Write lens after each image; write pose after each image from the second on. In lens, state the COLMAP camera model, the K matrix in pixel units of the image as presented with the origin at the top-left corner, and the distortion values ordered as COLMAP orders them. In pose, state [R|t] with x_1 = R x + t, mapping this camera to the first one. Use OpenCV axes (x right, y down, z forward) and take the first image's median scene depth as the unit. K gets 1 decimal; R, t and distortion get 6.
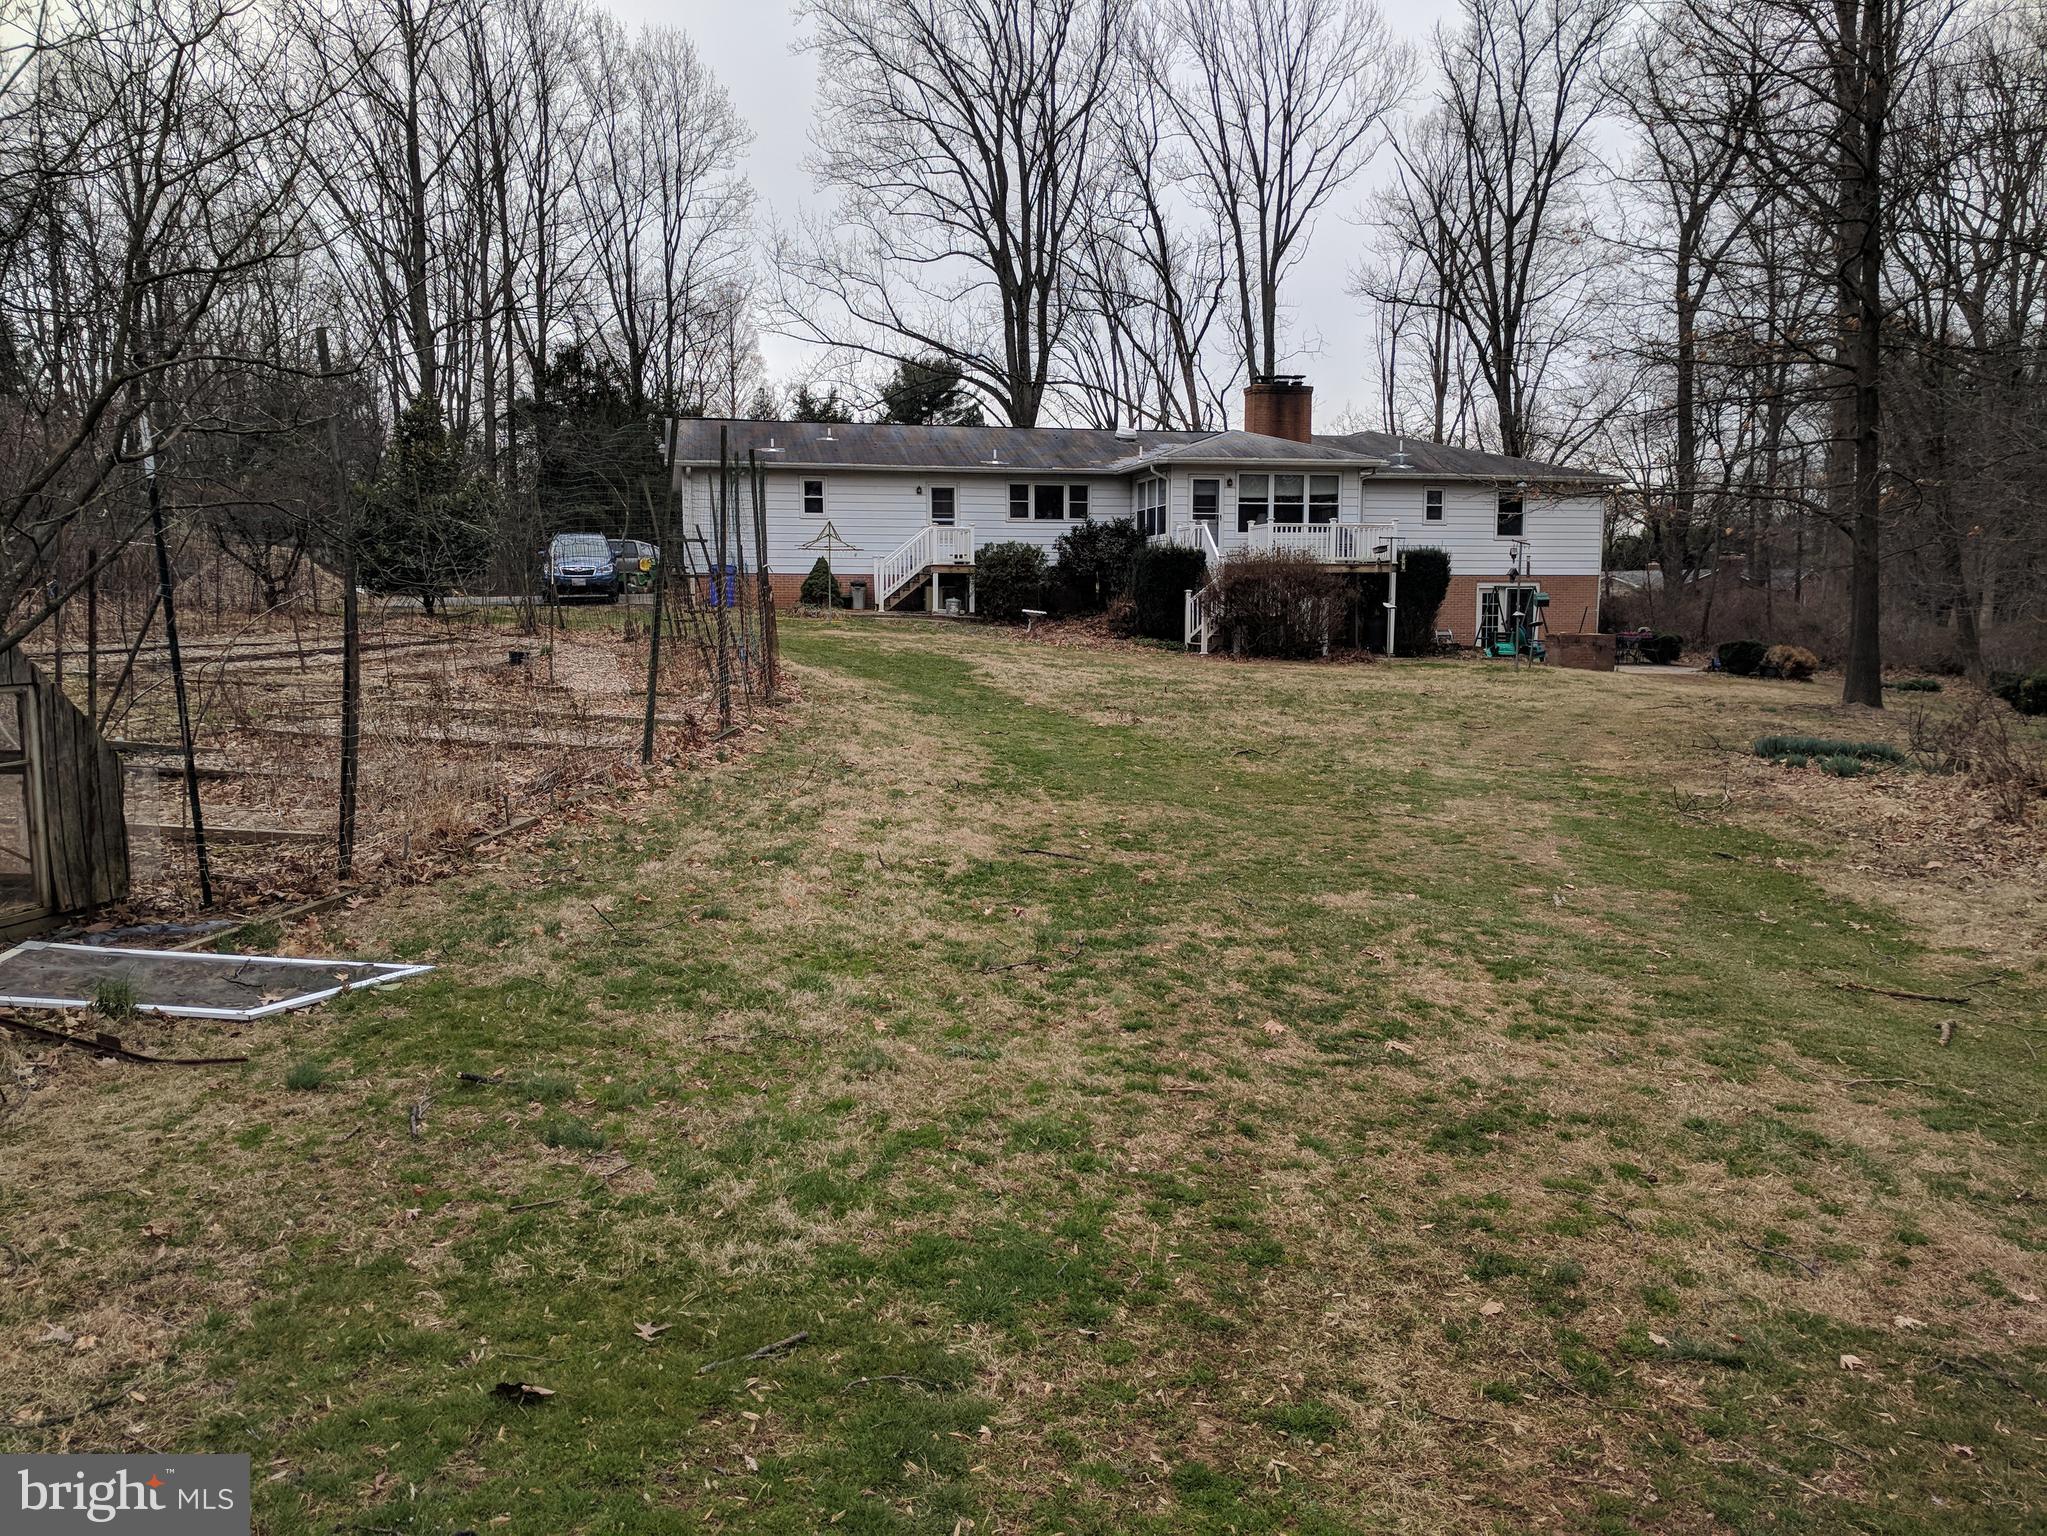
lens RADIAL K [[1562.5, 0, 1035.8], [0, 1562.5, 765.0], [0, 0, 1]] dist [0.029327, -0.001475]
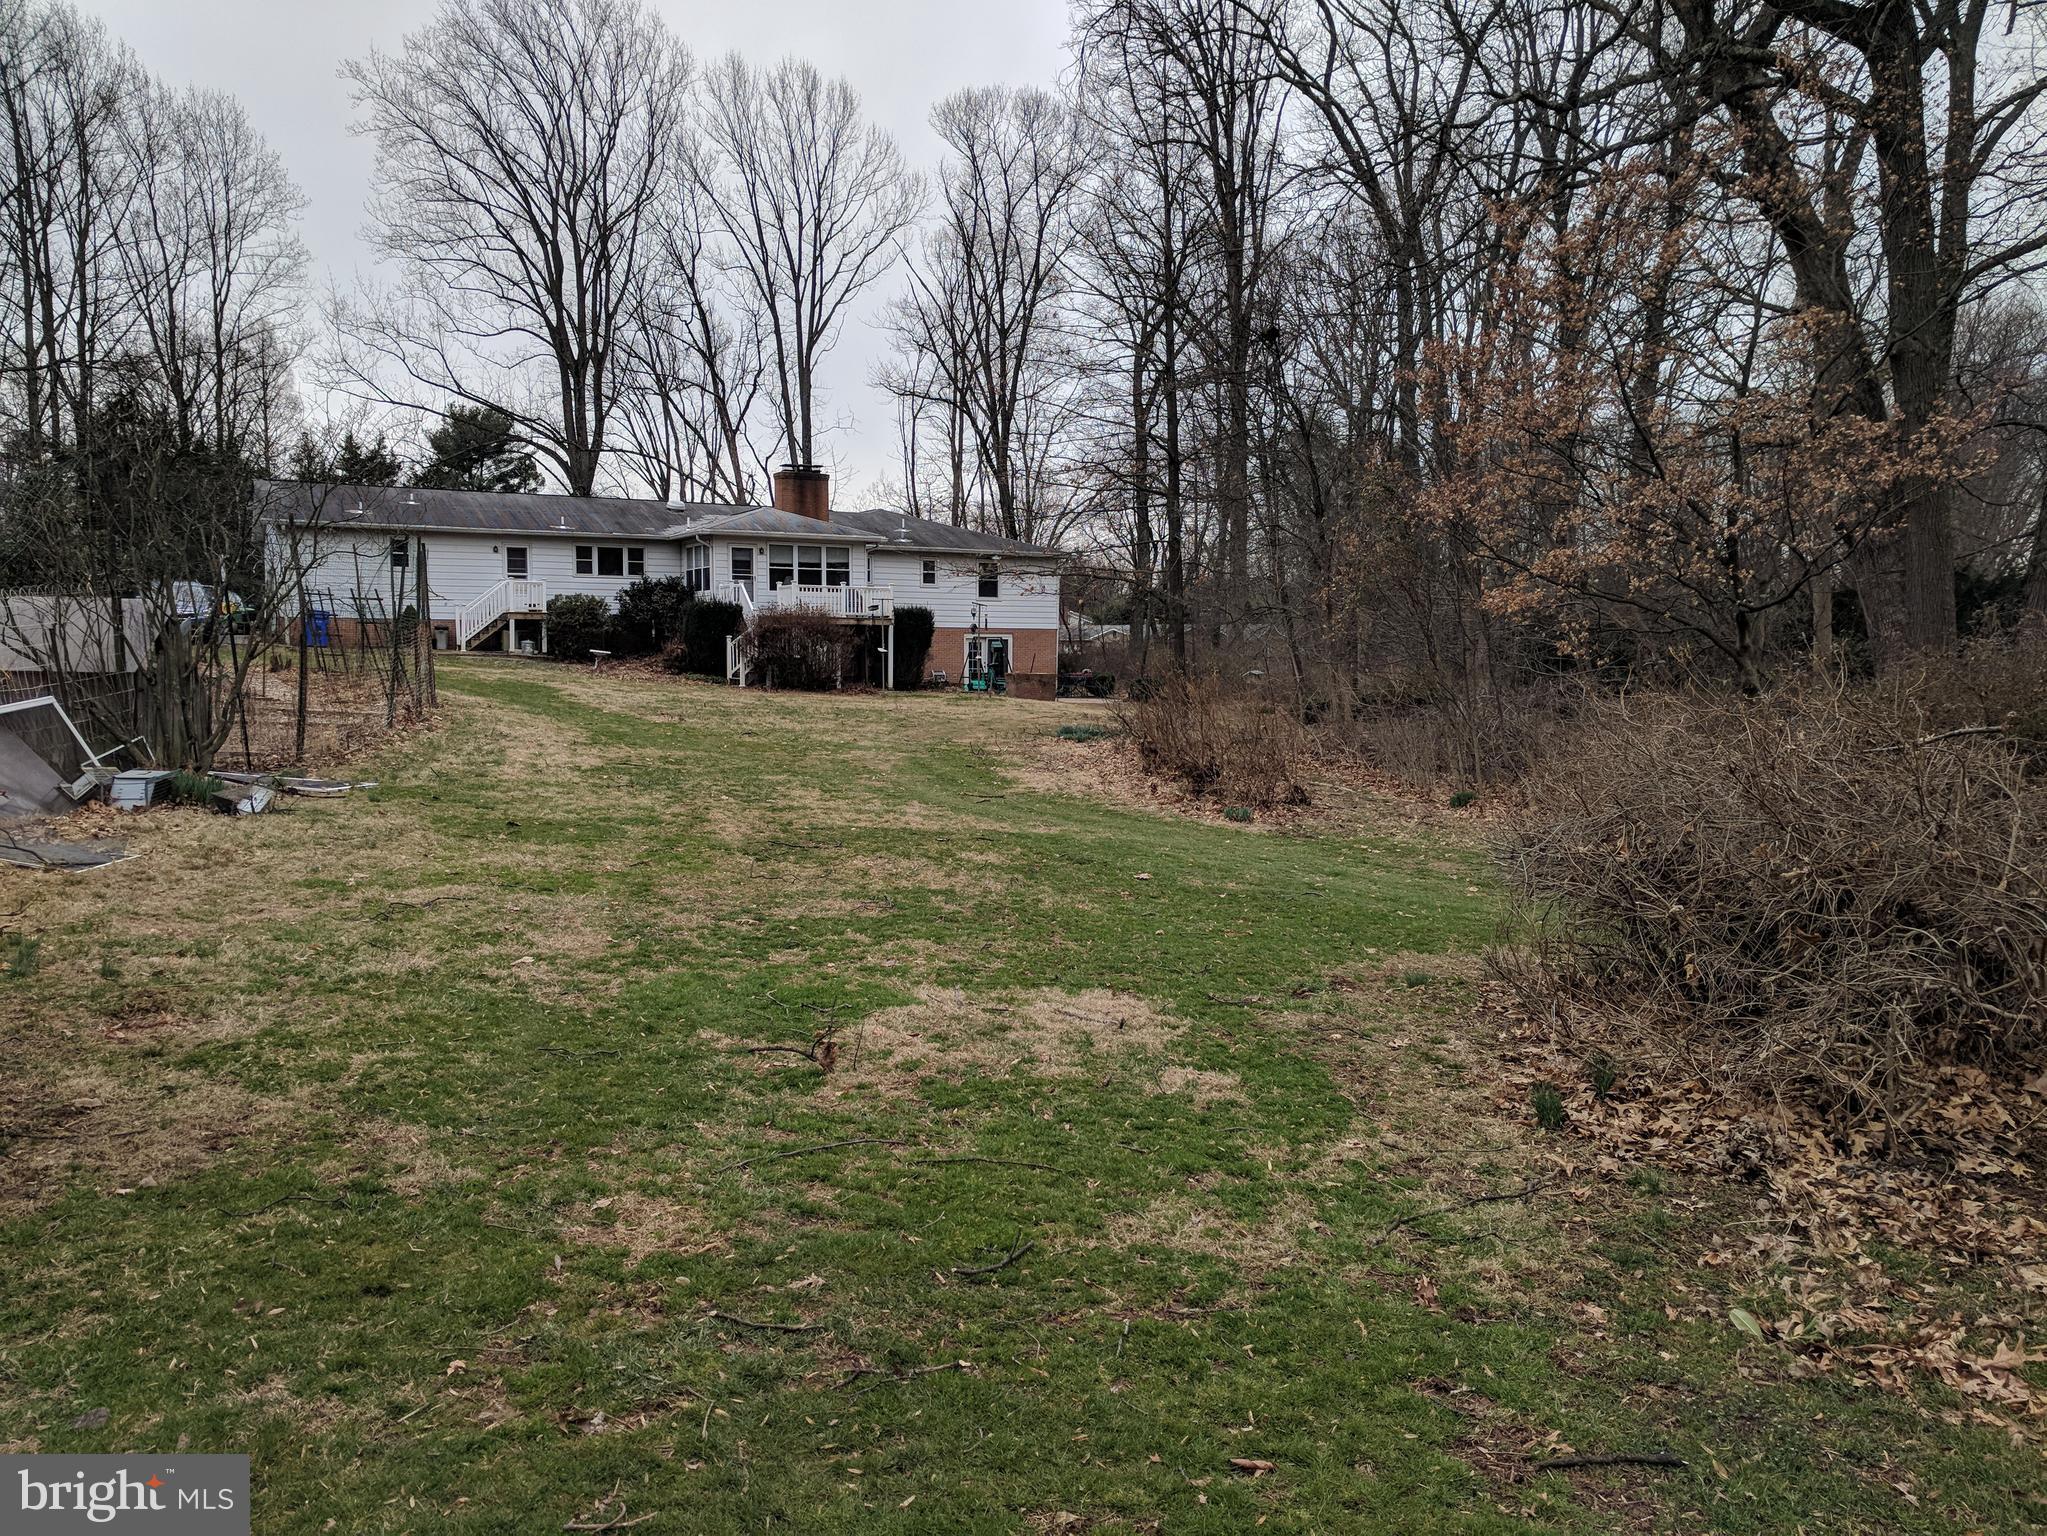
lens RADIAL K [[1562.5, 0, 1035.8], [0, 1562.5, 765.0], [0, 0, 1]] dist [0.029327, -0.001475]
pose [[0.961402, -0.011369, 0.274912, -0.006204], [0.019682, 0.999428, -0.027499, 0.016650], [-0.274442, 0.031849, 0.961076, -0.146487]]
